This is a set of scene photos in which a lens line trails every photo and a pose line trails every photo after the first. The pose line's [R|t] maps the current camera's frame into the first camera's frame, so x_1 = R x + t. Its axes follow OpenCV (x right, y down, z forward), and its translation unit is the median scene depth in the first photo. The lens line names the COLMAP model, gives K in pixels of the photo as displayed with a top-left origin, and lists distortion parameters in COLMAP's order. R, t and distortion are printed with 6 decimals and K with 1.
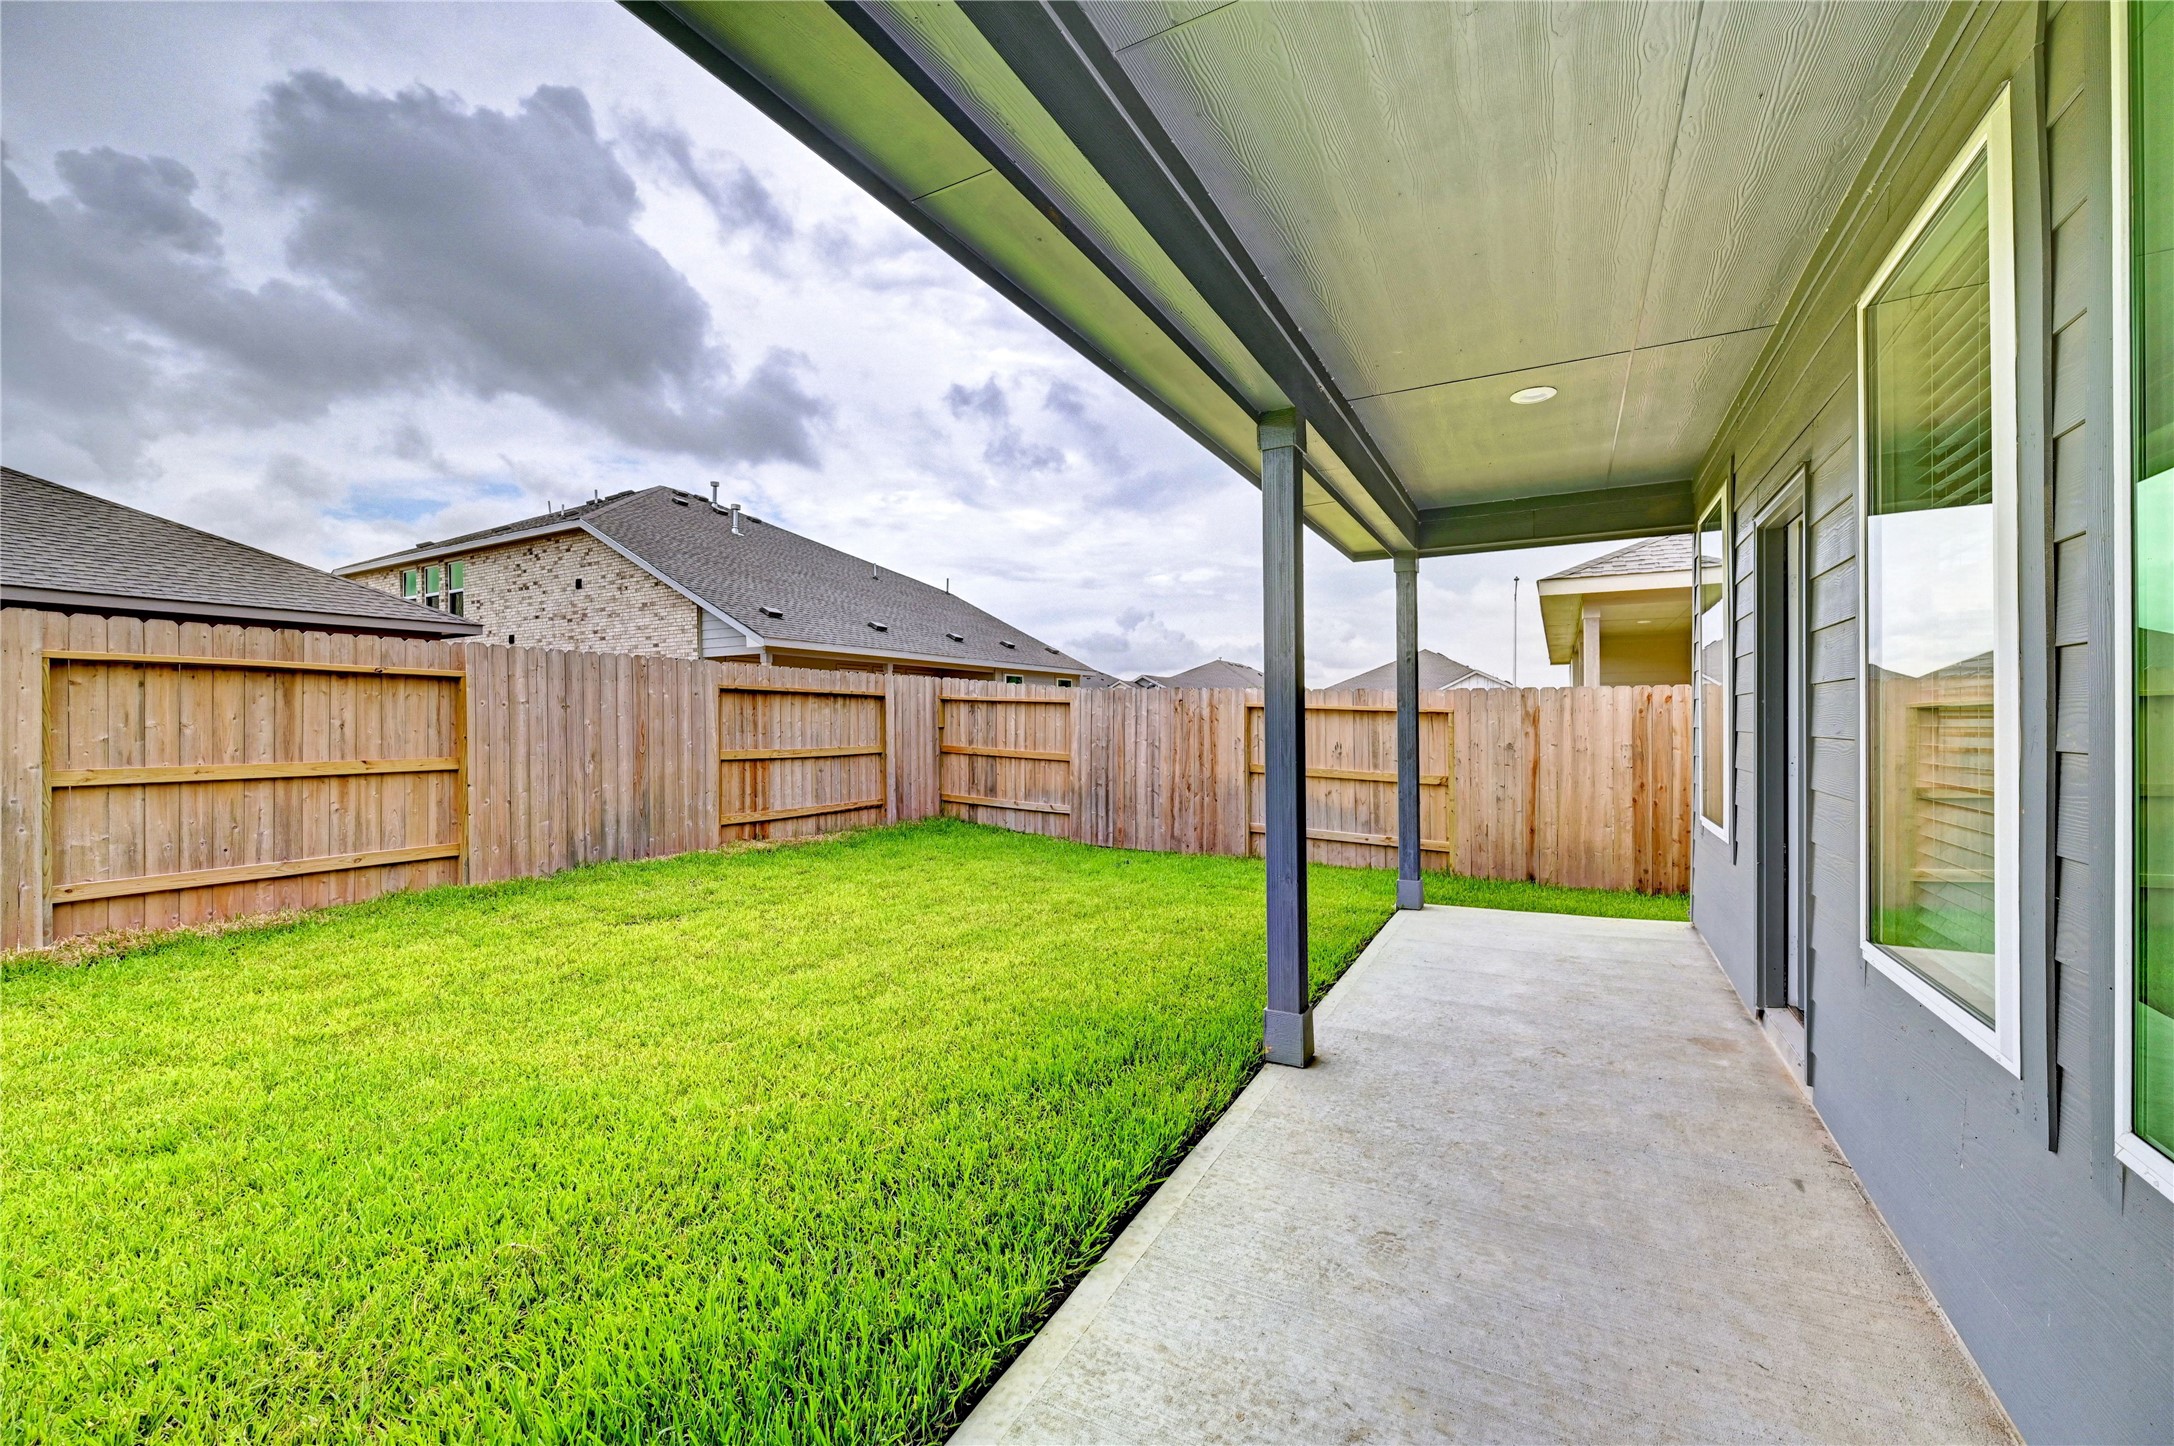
lens RADIAL K [[849.4, 0, 1087.0], [0, 849.4, 723.0], [0, 0, 1]] dist [0.000839, 0.000176]
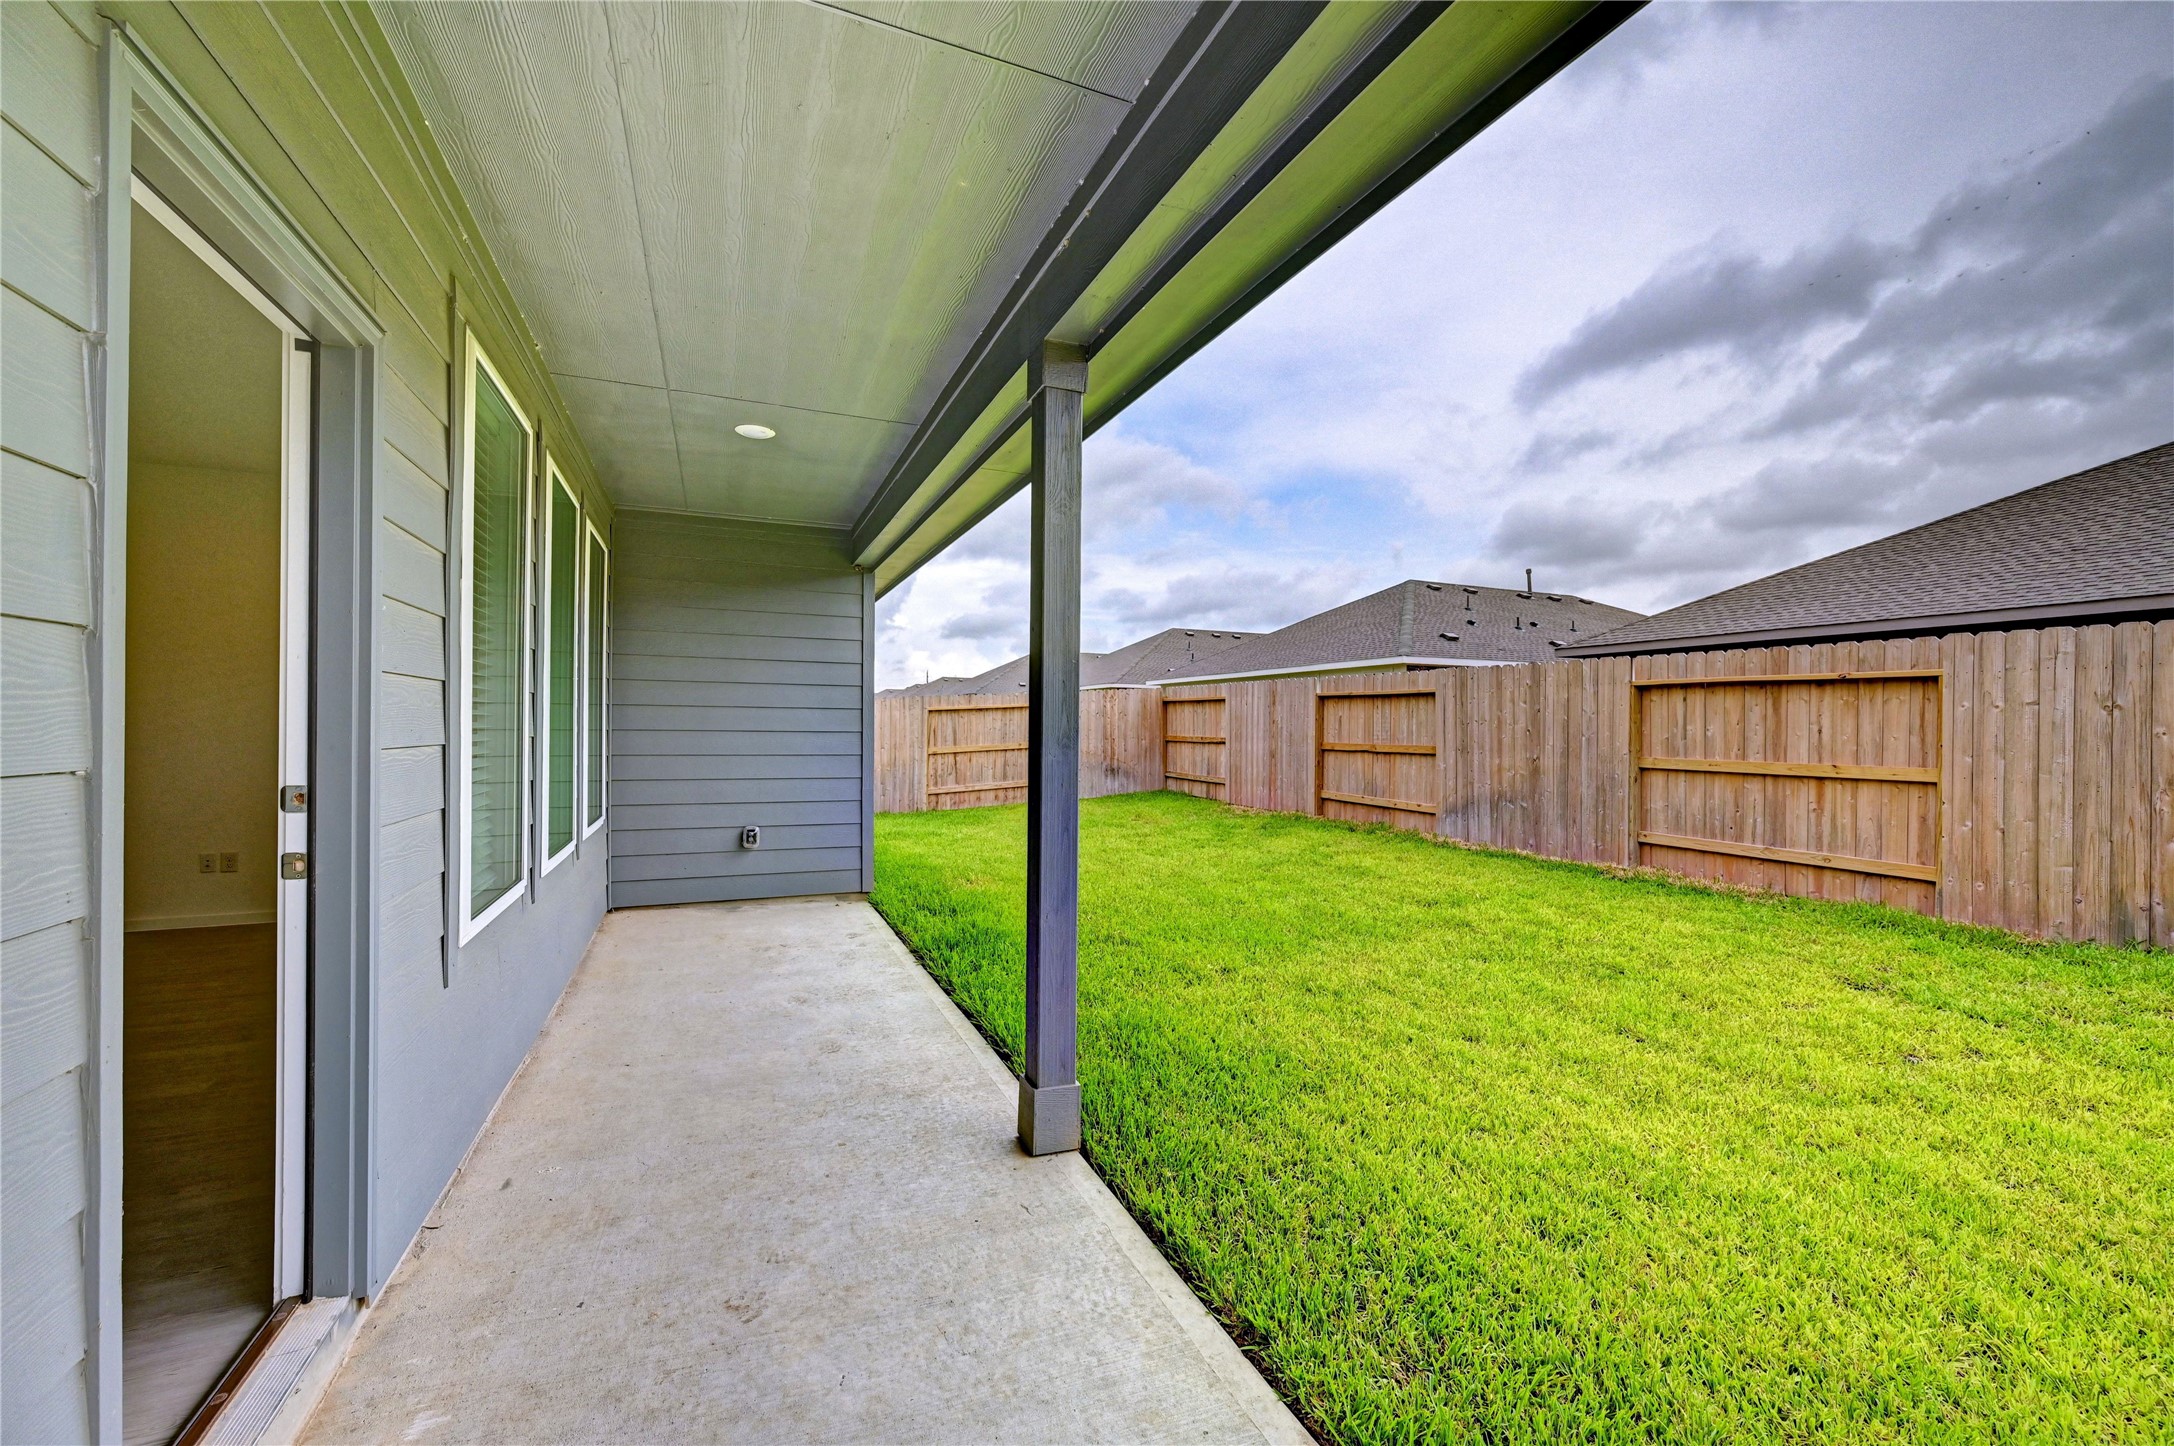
lens RADIAL K [[849.4, 0, 1087.0], [0, 849.4, 723.0], [0, 0, 1]] dist [0.000839, 0.000176]
pose [[-0.609387, -0.000498, -0.792873, 0.511506], [-0.006061, 0.999974, 0.004030, -0.005244], [0.792850, 0.007262, -0.609374, 0.906001]]
